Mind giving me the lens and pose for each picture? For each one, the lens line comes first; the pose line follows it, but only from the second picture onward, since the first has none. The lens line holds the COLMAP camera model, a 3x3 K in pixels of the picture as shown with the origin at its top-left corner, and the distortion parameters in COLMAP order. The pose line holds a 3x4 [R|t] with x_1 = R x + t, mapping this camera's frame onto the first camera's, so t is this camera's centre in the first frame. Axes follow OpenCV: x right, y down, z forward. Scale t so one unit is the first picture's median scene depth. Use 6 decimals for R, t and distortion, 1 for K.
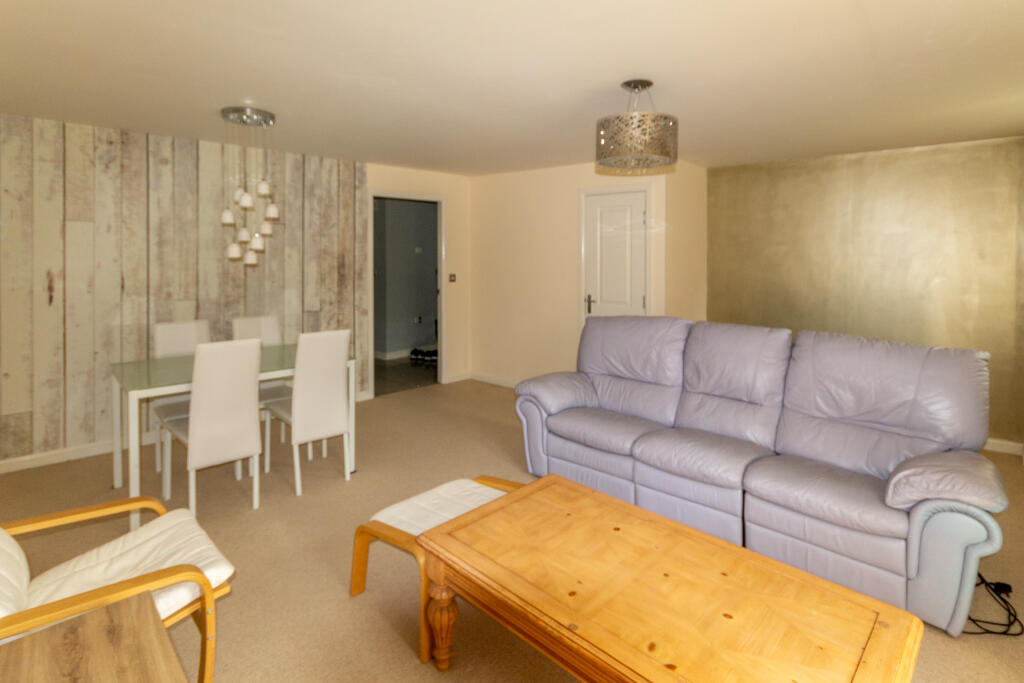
lens RADIAL K [[481.1, 0, 539.2], [0, 481.1, 260.7], [0, 0, 1]] dist [0.001932, -0.000062]
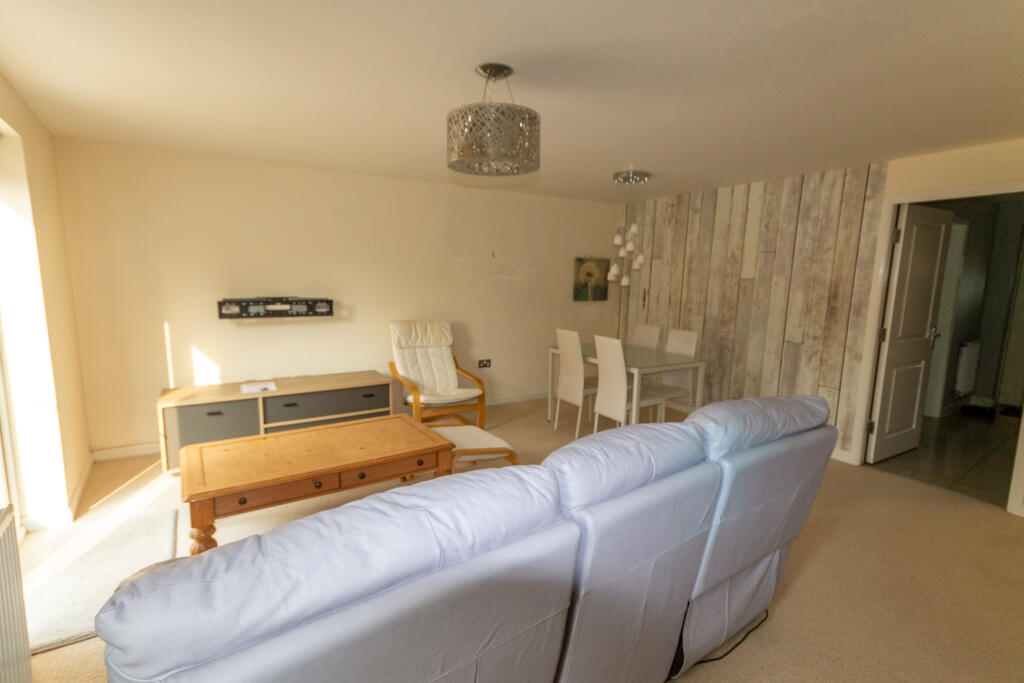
lens RADIAL K [[481.1, 0, 514.0], [0, 481.1, 343.2], [0, 0, 1]] dist [0.001932, -0.000062]
pose [[-0.202273, 0.134177, -0.970094, 0.574292], [-0.028049, 0.989370, 0.142691, -0.014810], [0.978927, 0.056073, -0.196360, 0.651524]]
